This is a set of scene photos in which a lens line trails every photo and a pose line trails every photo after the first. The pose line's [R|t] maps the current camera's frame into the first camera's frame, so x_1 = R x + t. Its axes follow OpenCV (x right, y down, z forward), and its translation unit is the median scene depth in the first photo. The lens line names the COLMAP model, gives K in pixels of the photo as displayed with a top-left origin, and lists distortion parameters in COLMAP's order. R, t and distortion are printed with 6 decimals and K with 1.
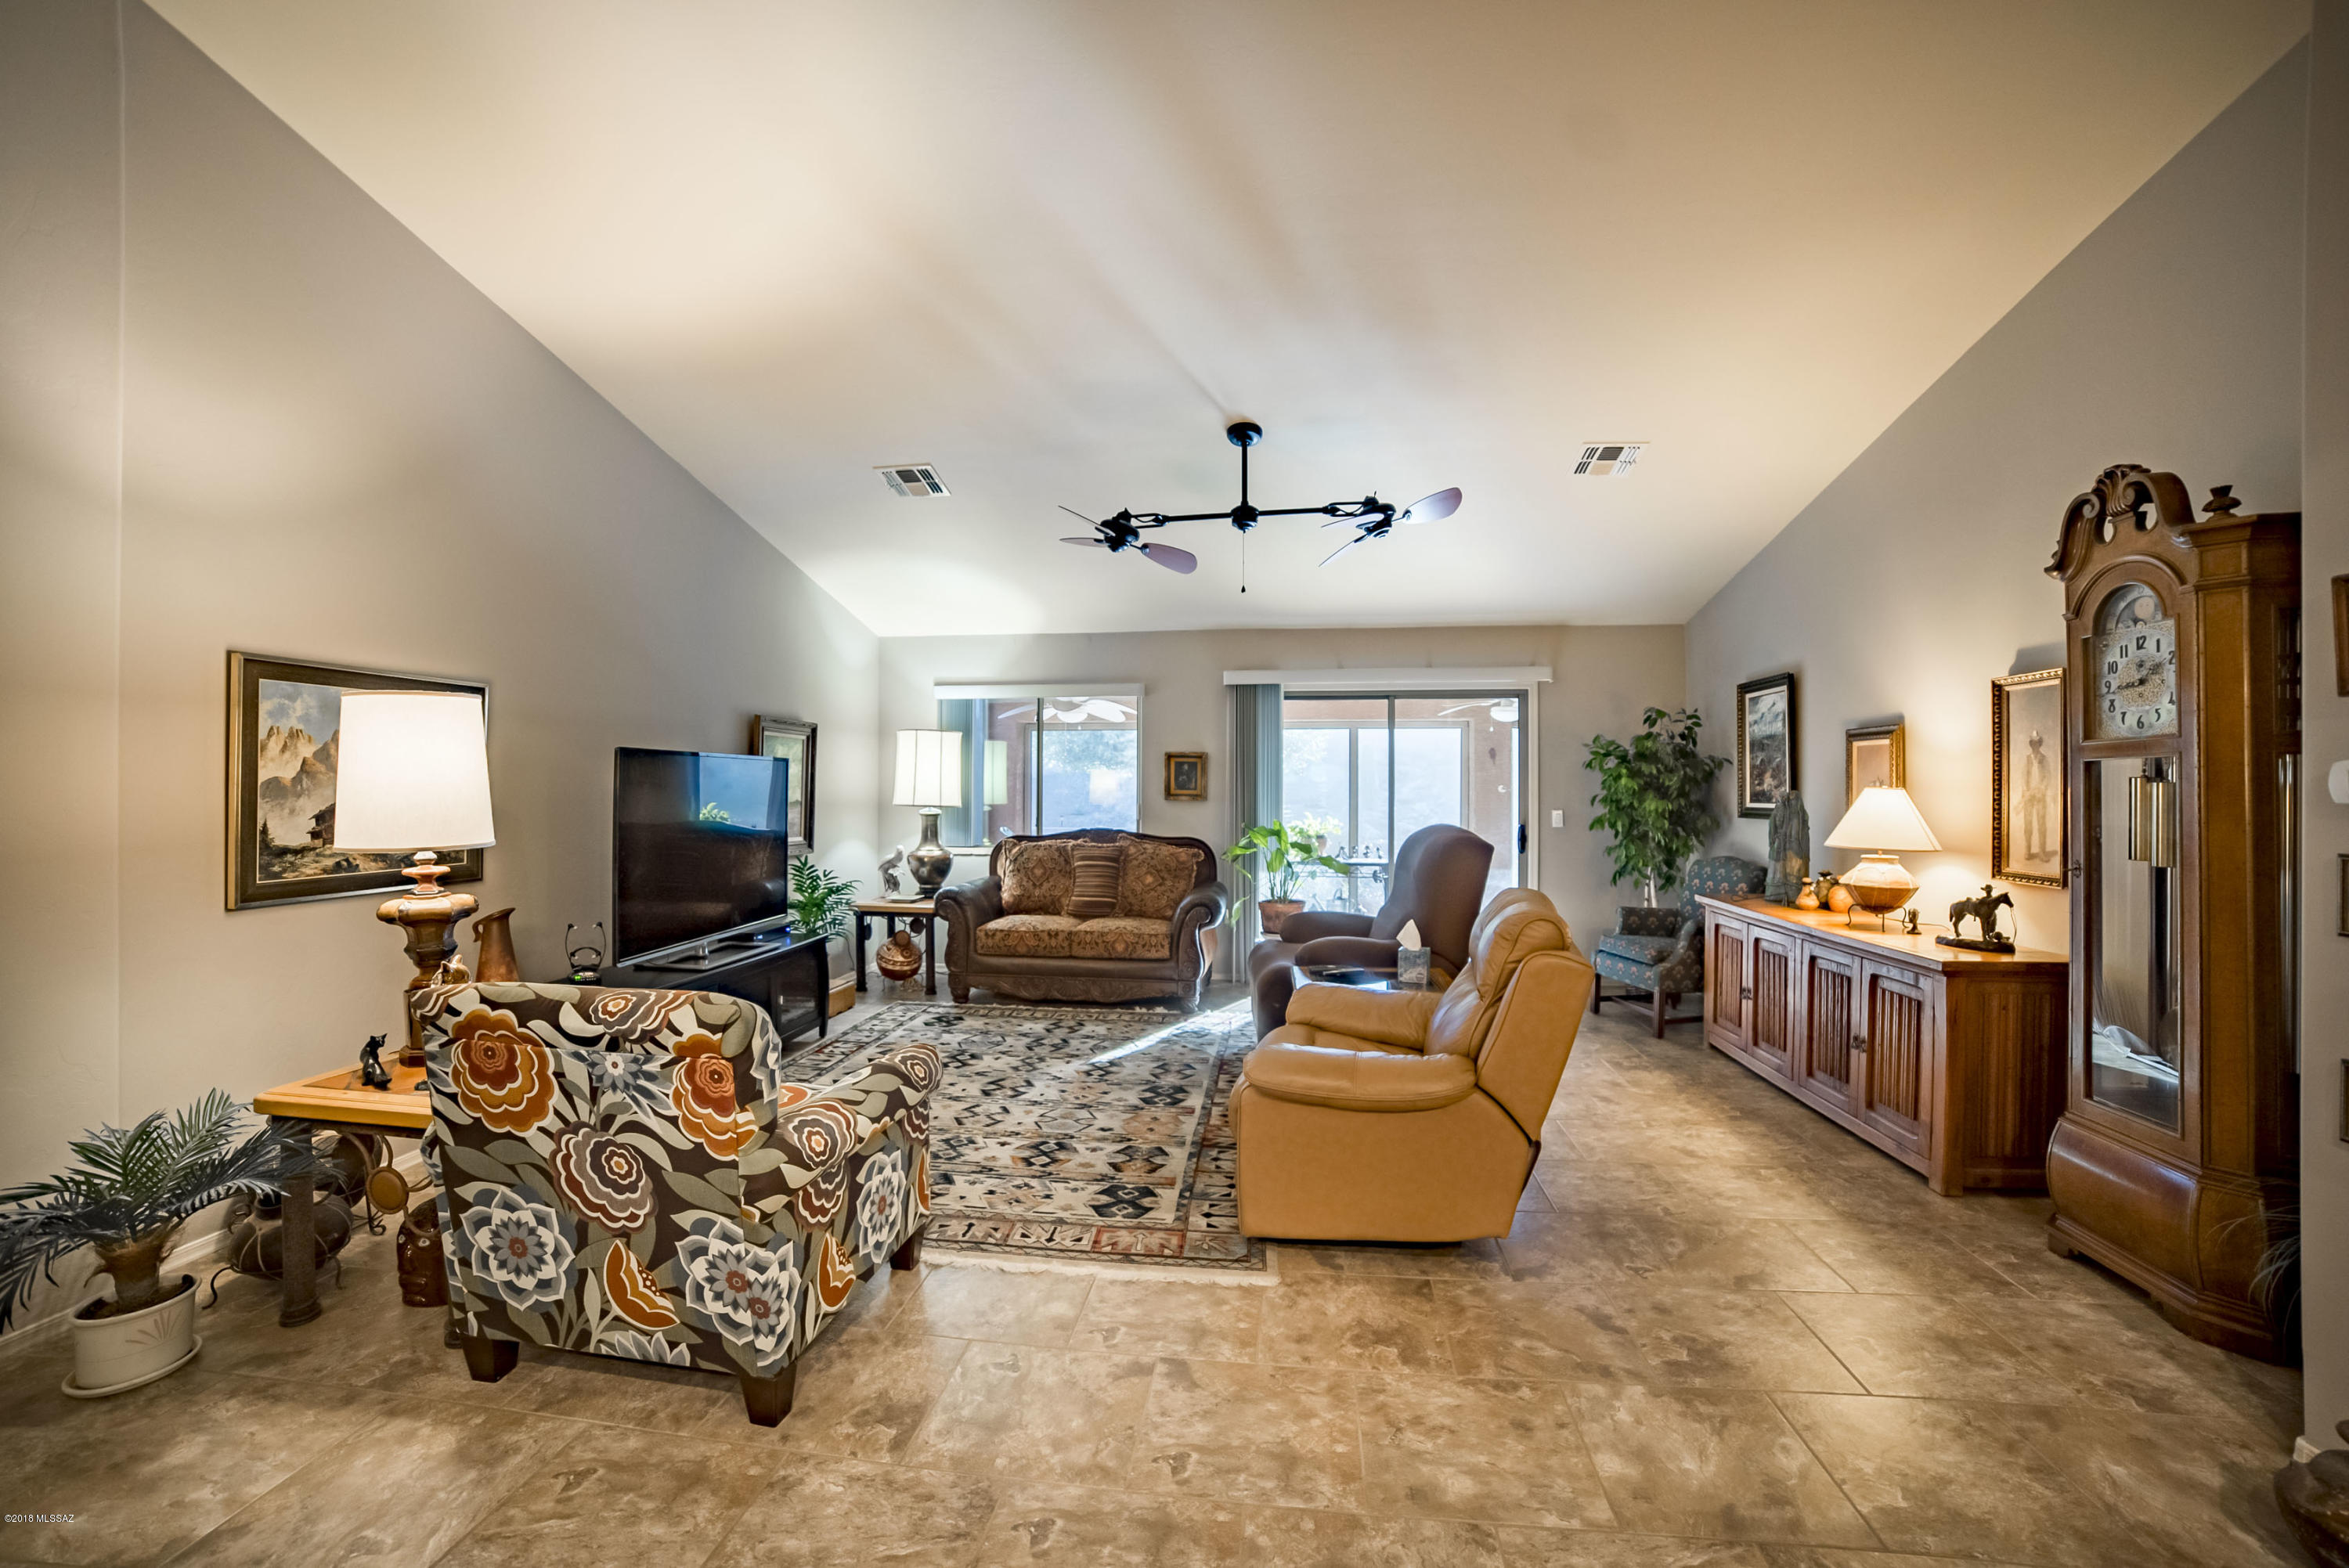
lens RADIAL K [[974.1, 0, 1167.4], [0, 974.1, 788.1], [0, 0, 1]] dist [-0.114168, 0.042865]
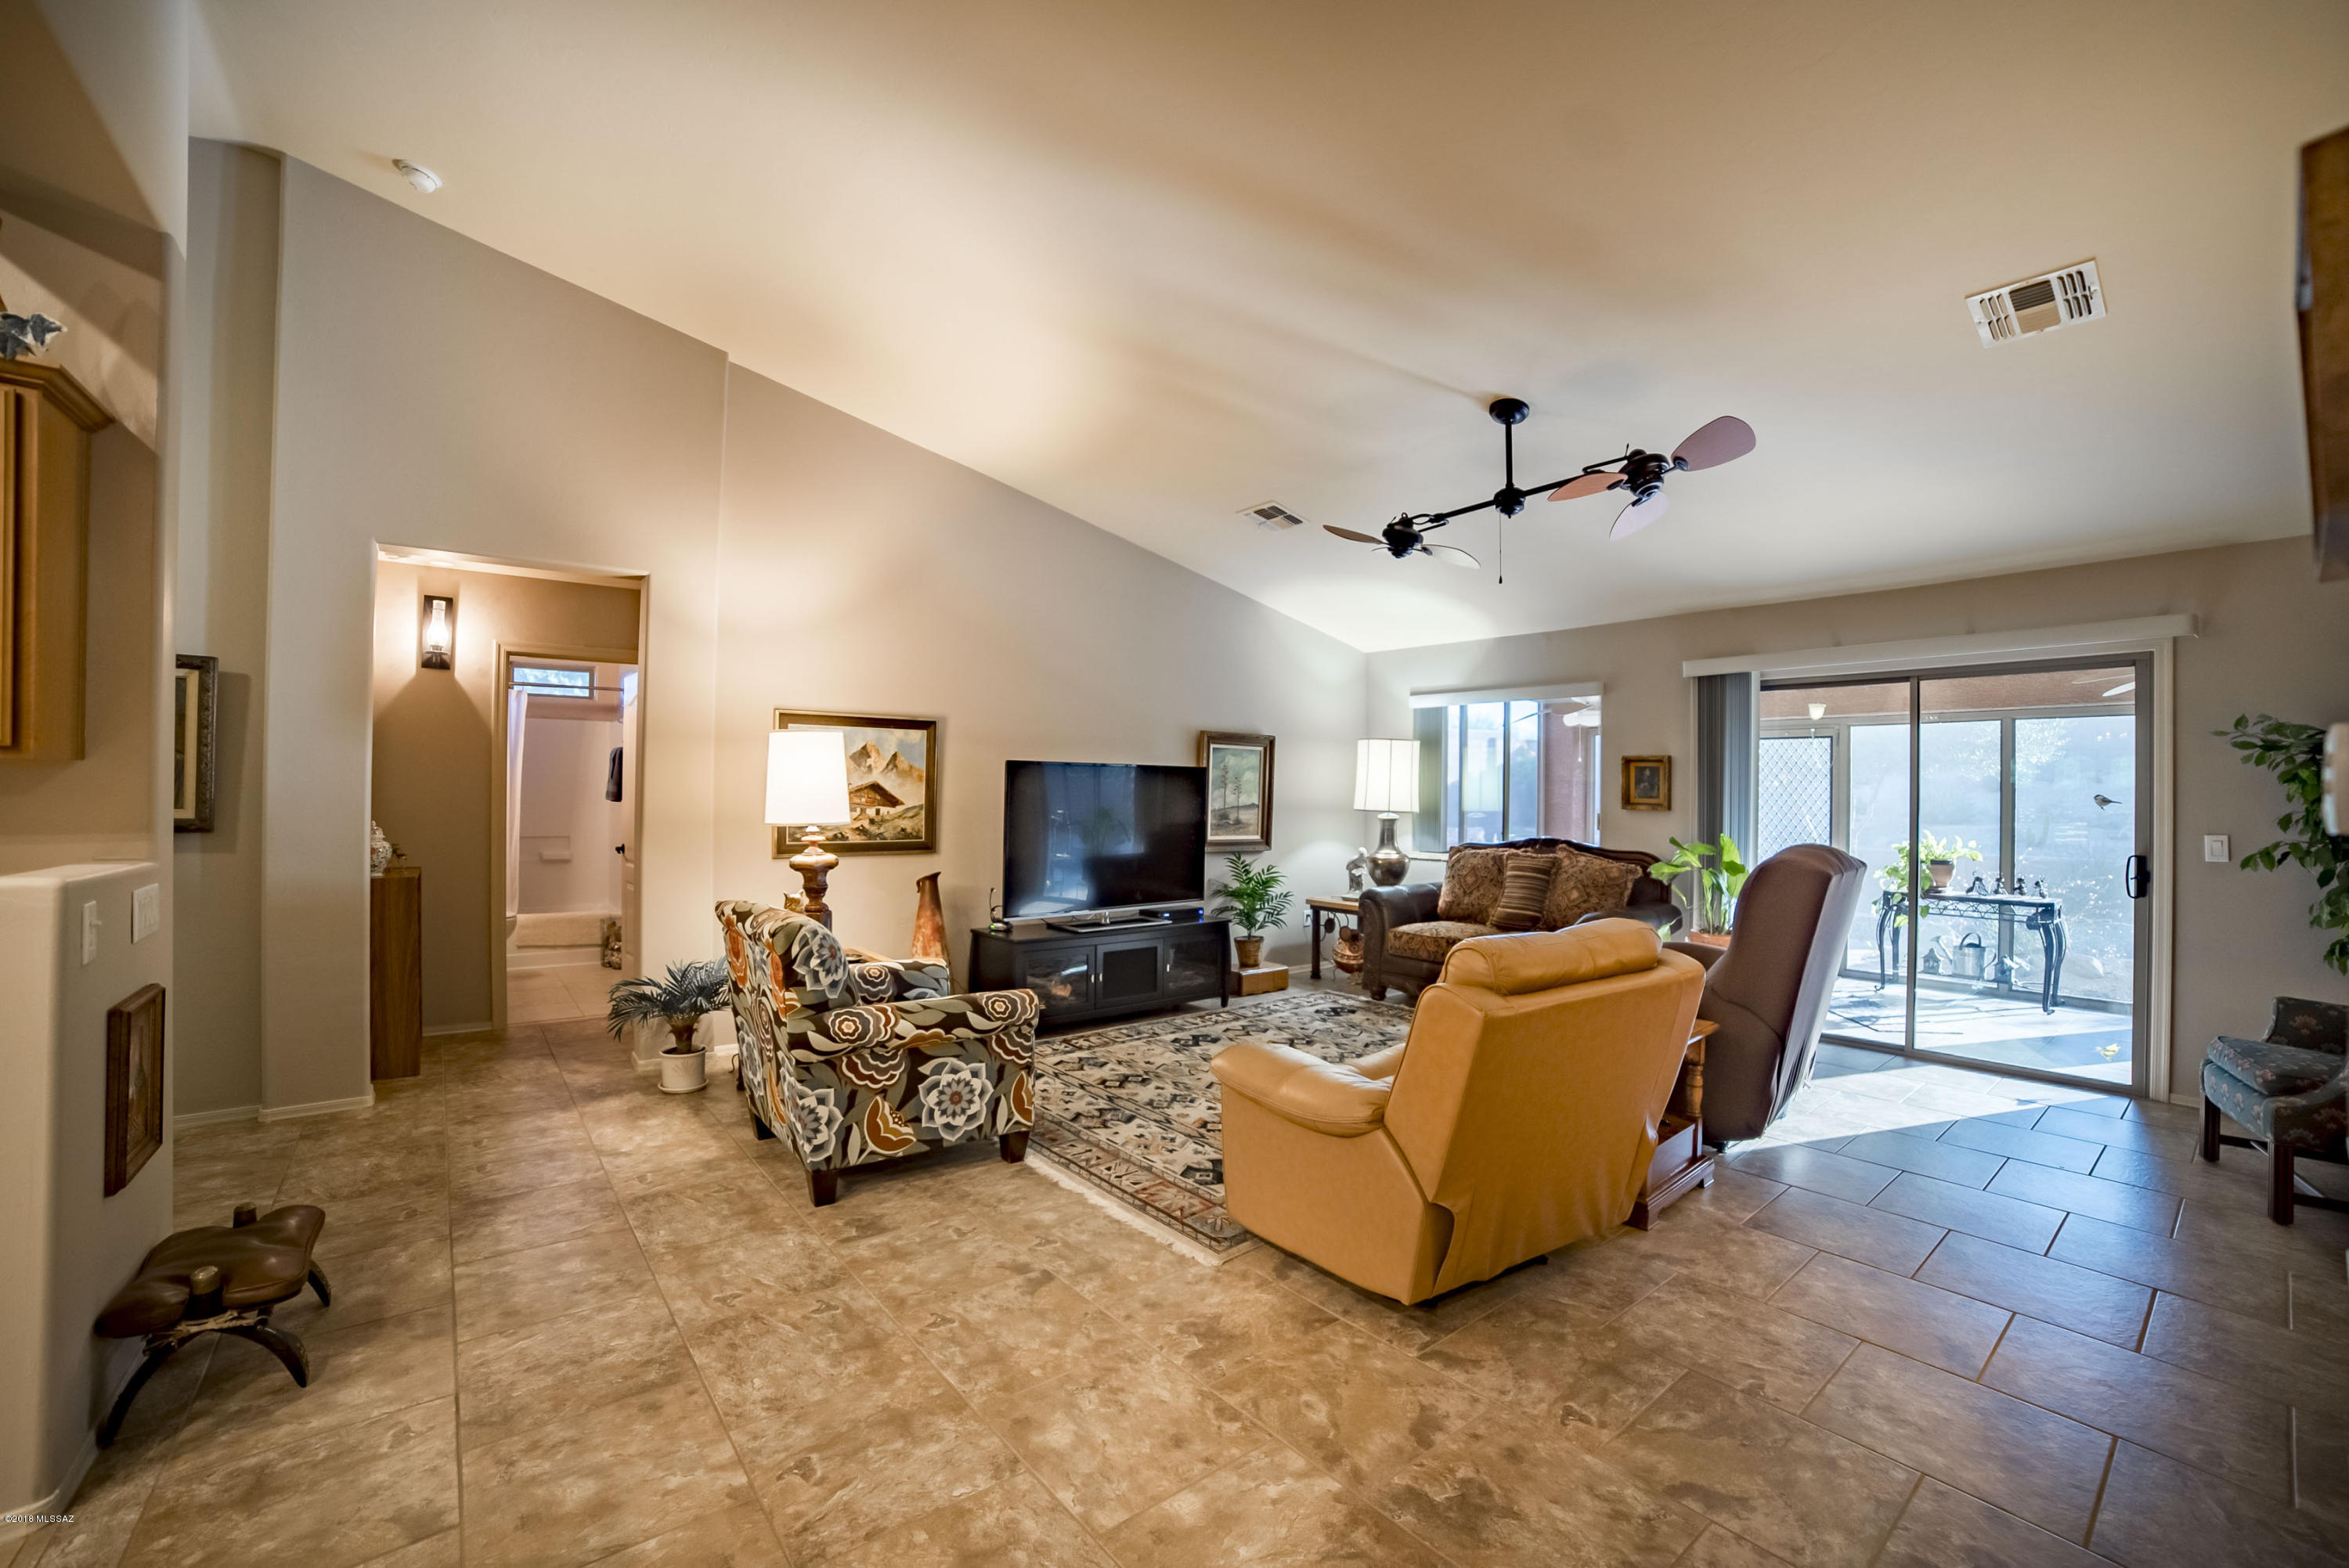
lens RADIAL K [[974.1, 0, 1167.4], [0, 974.1, 788.1], [0, 0, 1]] dist [-0.114168, 0.042865]
pose [[0.719141, 0.004019, -0.694853, 0.509889], [-0.009613, 0.999945, -0.004166, 0.000531], [0.694798, 0.009675, 0.719140, 0.130488]]
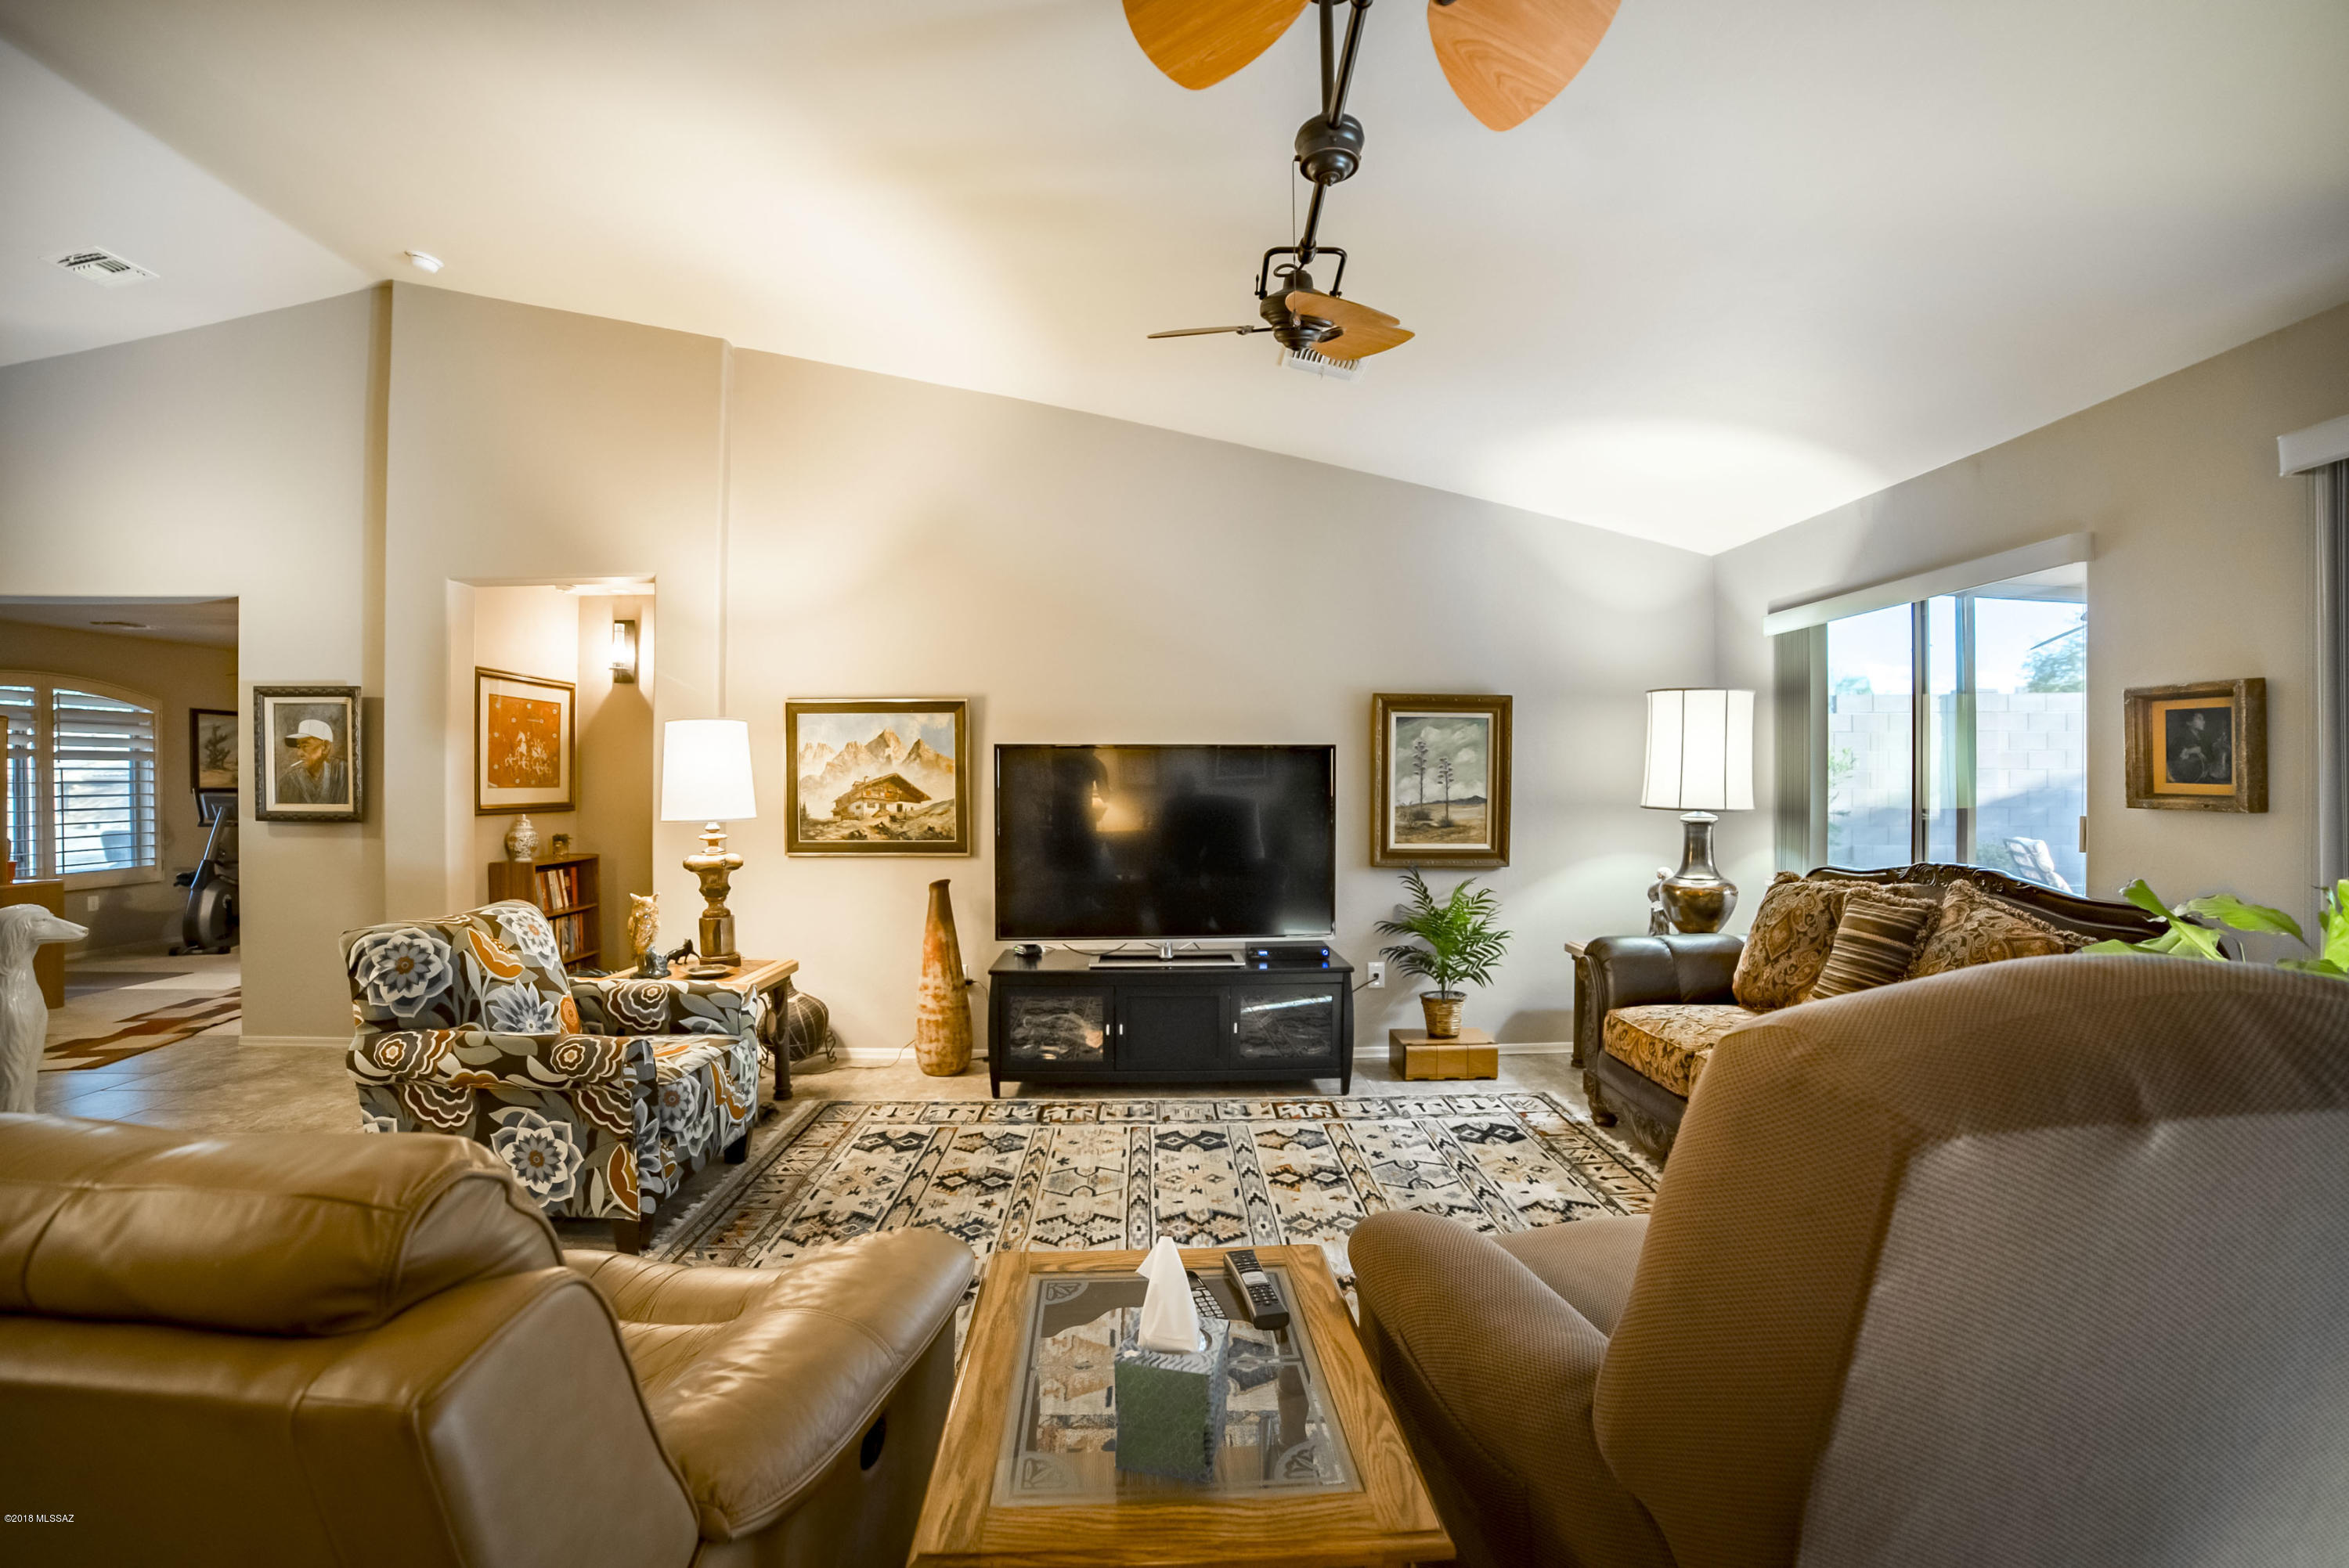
lens RADIAL K [[974.1, 0, 1167.4], [0, 974.1, 788.1], [0, 0, 1]] dist [-0.114168, 0.042865]
pose [[0.146786, 0.004872, -0.989156, 0.512249], [0.001815, 0.999985, 0.005195, 0.001899], [0.989167, -0.002558, 0.146775, 0.927098]]
